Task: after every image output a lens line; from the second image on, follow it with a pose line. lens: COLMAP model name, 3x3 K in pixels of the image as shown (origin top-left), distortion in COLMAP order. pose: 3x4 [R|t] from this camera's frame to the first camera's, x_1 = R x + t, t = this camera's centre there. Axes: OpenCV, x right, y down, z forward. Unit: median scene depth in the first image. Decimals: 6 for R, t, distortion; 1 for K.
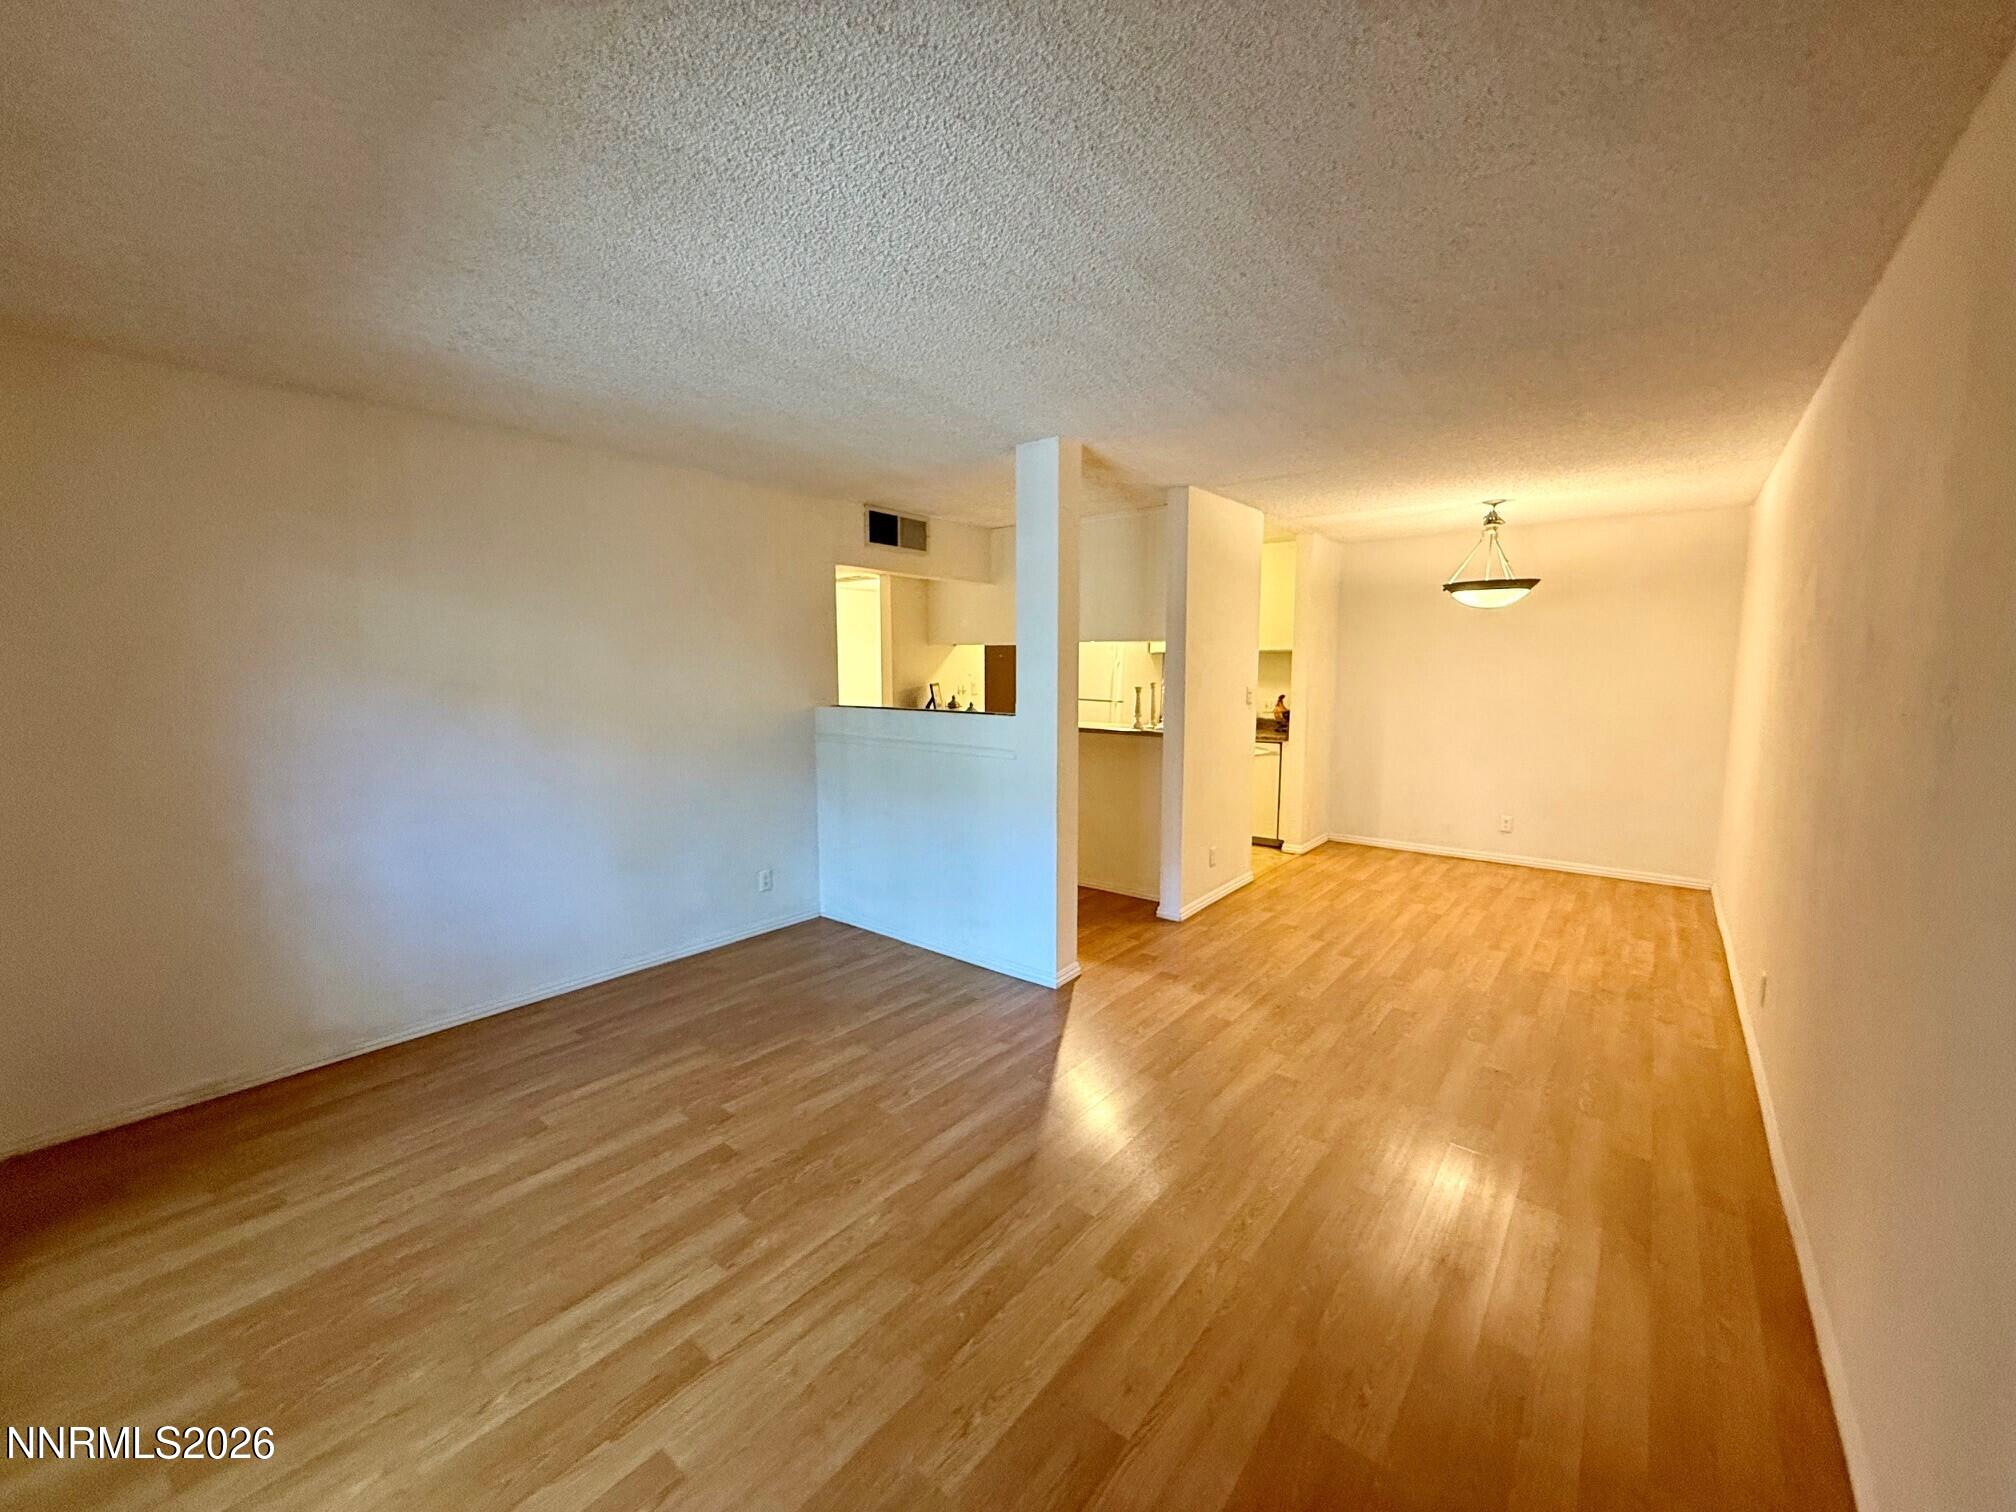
lens RADIAL K [[802.5, 0, 1003.0], [0, 802.5, 755.1], [0, 0, 1]] dist [-0.000531, 0.000184]
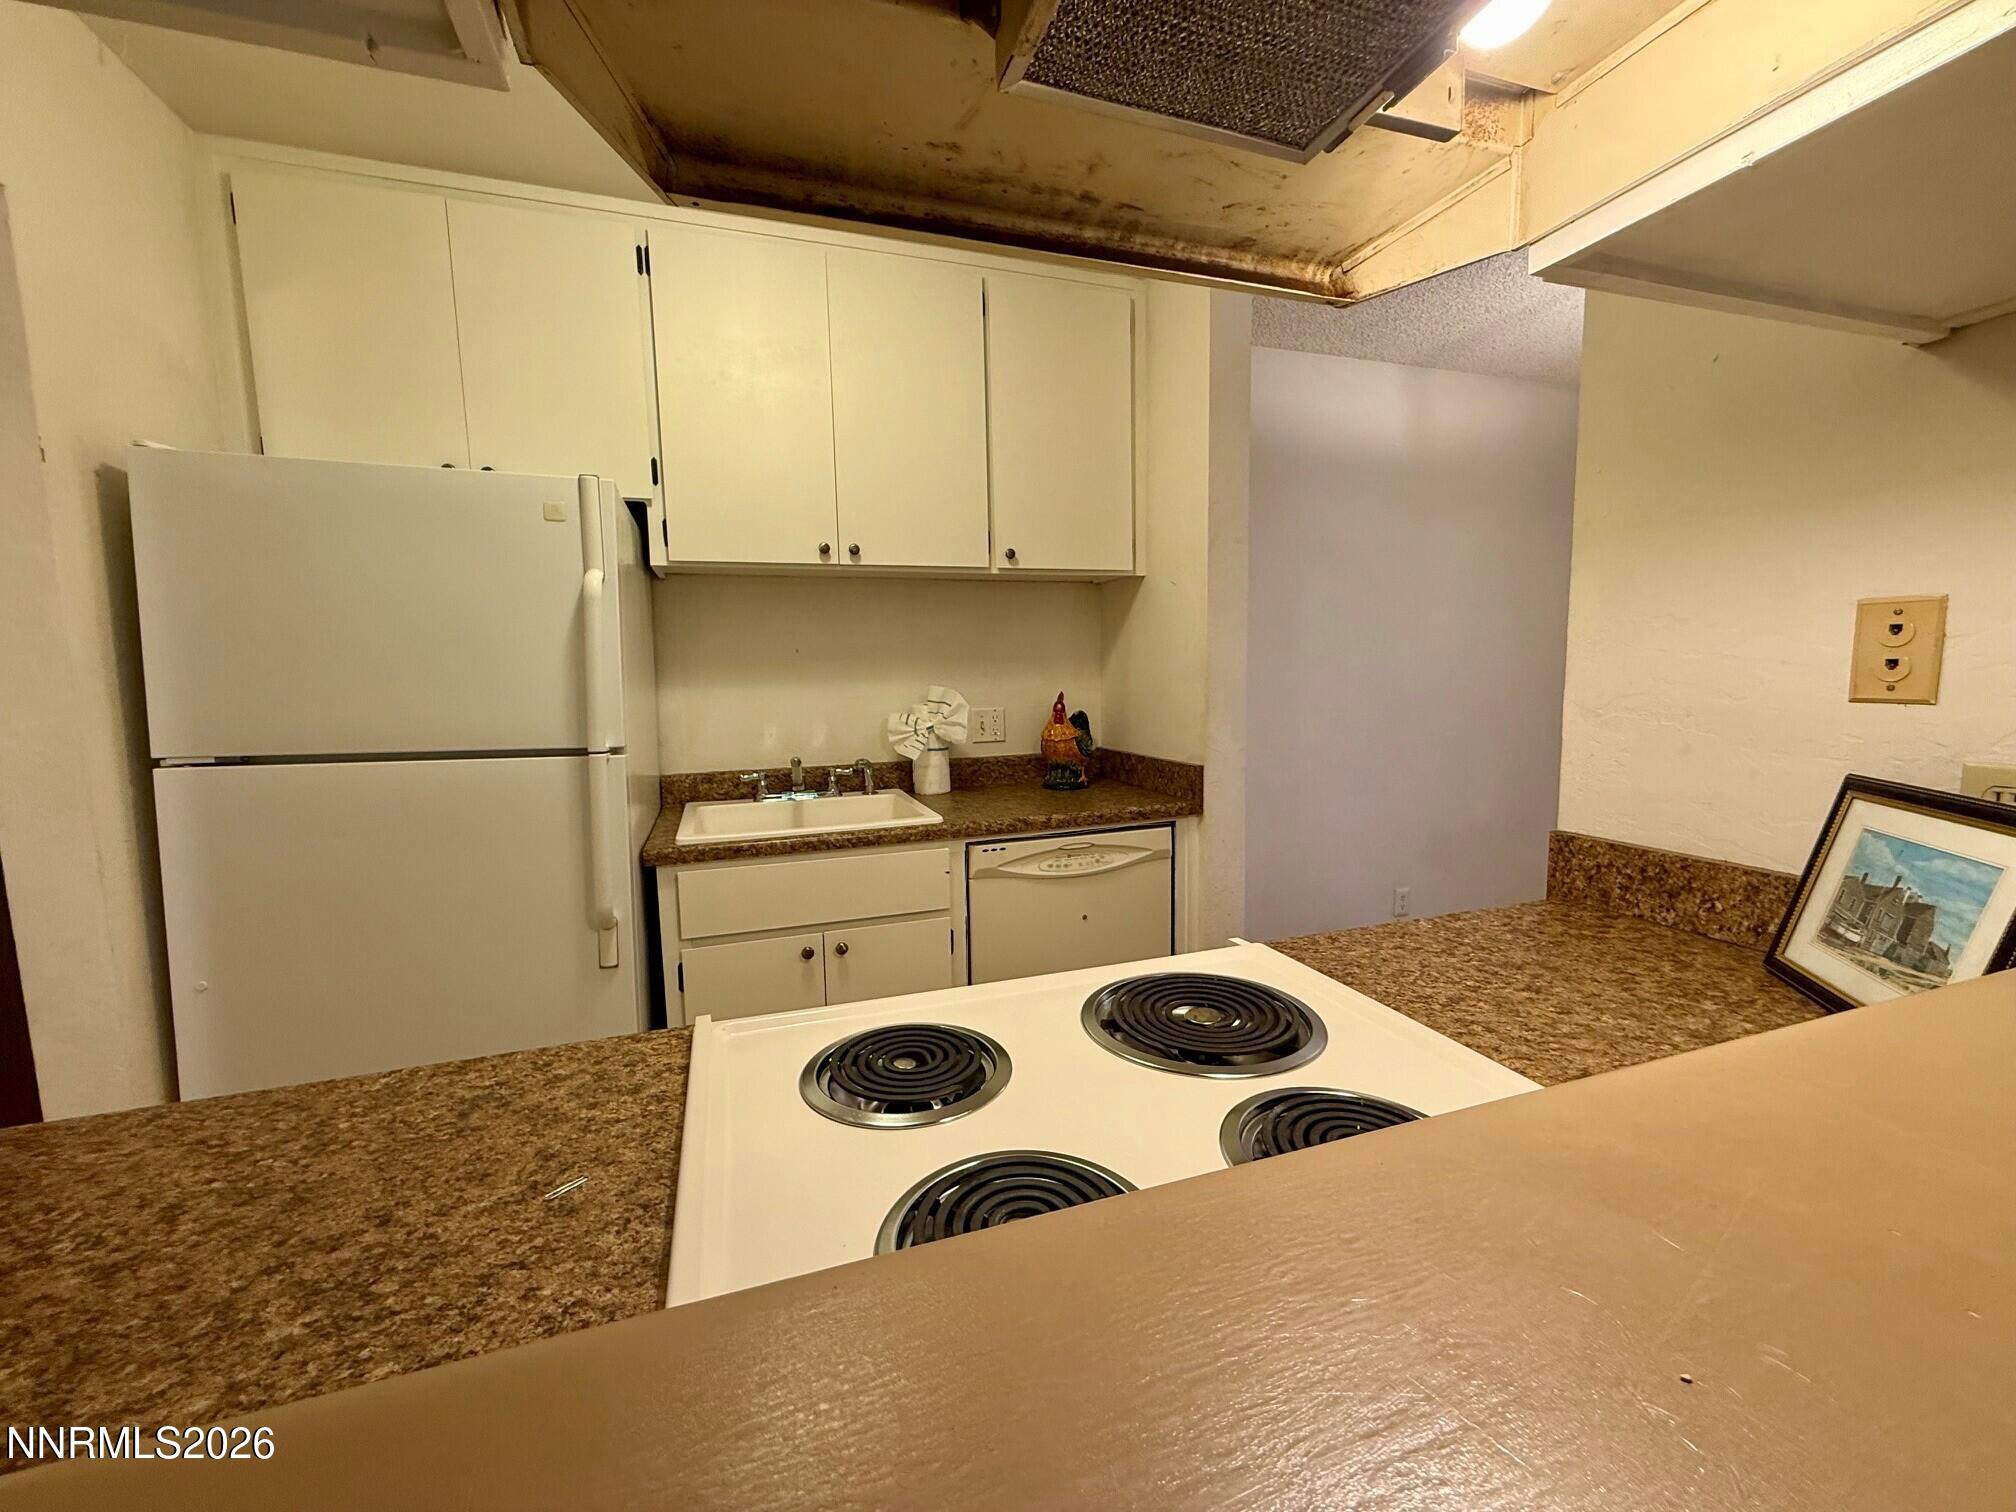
lens RADIAL K [[802.5, 0, 1003.0], [0, 802.5, 755.1], [0, 0, 1]] dist [-0.000531, 0.000184]
pose [[0.533660, -0.095920, 0.840242, 0.011262], [0.115248, 0.992527, 0.040107, -0.089181], [-0.837809, 0.075433, 0.540727, 1.132919]]
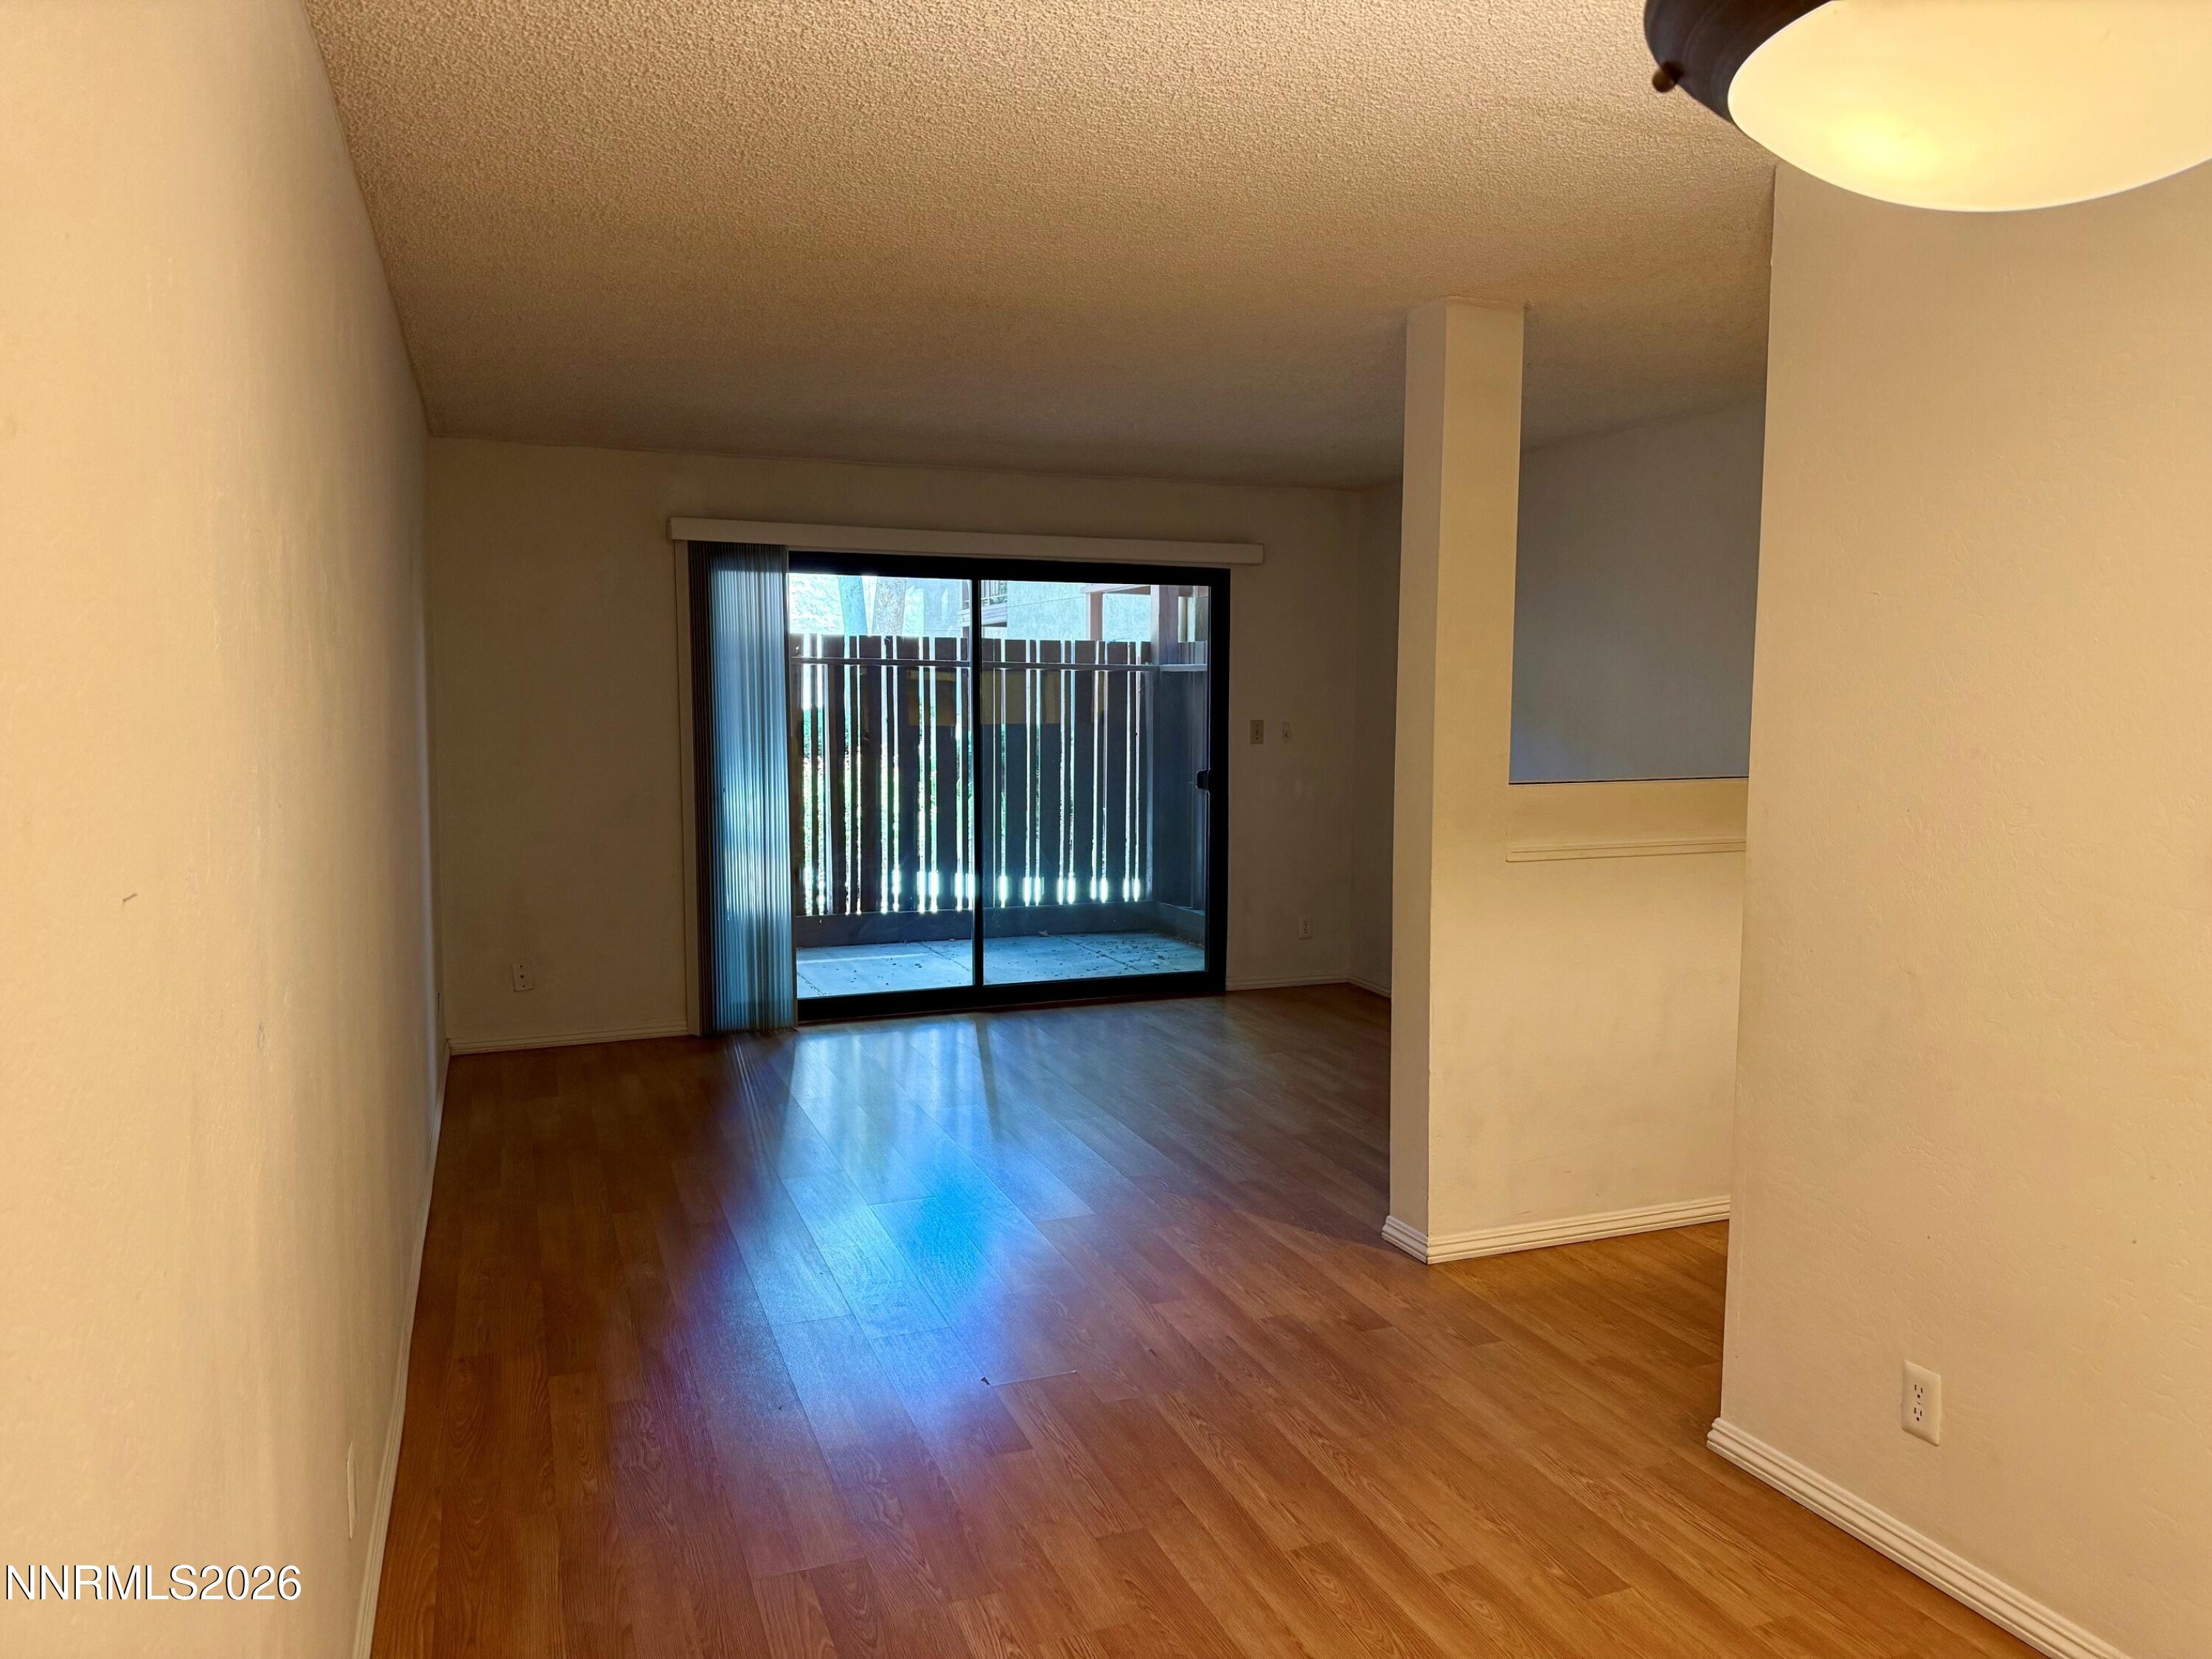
lens RADIAL K [[1548.0, 0, 1106.0], [0, 1548.0, 829.5], [0, 0, 1]] dist [-0.000339, 0.000370]
pose [[-0.499917, 0.078998, -0.862463, 0.859080], [-0.101597, 0.983607, 0.148983, -0.117732], [0.860094, 0.162102, -0.483696, 1.009903]]
